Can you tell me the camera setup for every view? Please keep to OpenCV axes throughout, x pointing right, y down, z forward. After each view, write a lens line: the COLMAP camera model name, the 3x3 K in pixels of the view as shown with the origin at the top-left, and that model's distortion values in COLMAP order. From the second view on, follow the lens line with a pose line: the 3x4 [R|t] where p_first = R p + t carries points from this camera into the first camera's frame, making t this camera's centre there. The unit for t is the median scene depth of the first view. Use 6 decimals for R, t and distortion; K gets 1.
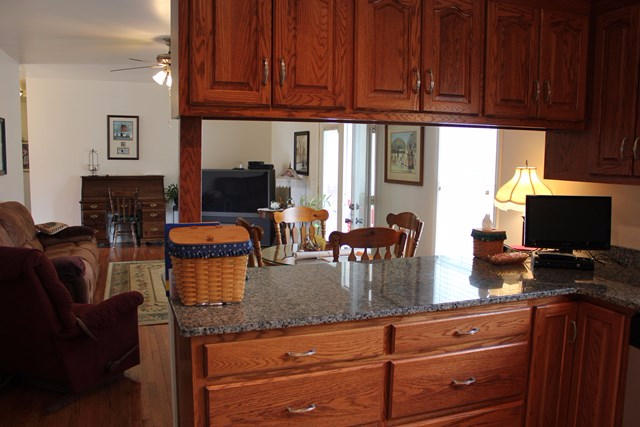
lens RADIAL K [[542.2, 0, 320.0], [0, 542.2, 213.5], [0, 0, 1]] dist [-0.107554, 0.012175]
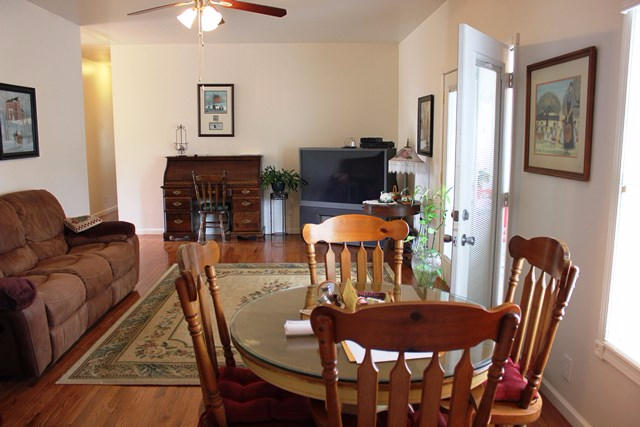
lens RADIAL K [[542.2, 0, 320.0], [0, 542.2, 213.5], [0, 0, 1]] dist [-0.107554, 0.012175]
pose [[0.948746, 0.033565, -0.314251, 0.061174], [-0.020855, 0.998826, 0.043721, -0.021591], [0.315350, -0.034927, 0.948333, 0.254841]]
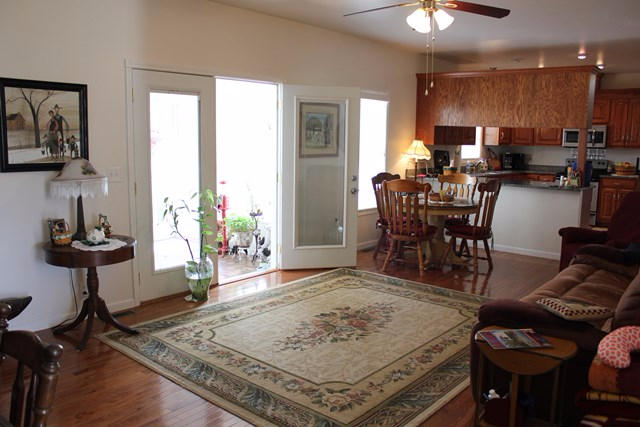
lens RADIAL K [[542.2, 0, 320.0], [0, 542.2, 213.5], [0, 0, 1]] dist [-0.107554, 0.012175]
pose [[-0.496589, -0.141702, 0.856341, -0.544485], [0.071441, 0.976564, 0.203025, -0.108327], [-0.865041, 0.161998, -0.474828, 0.981158]]
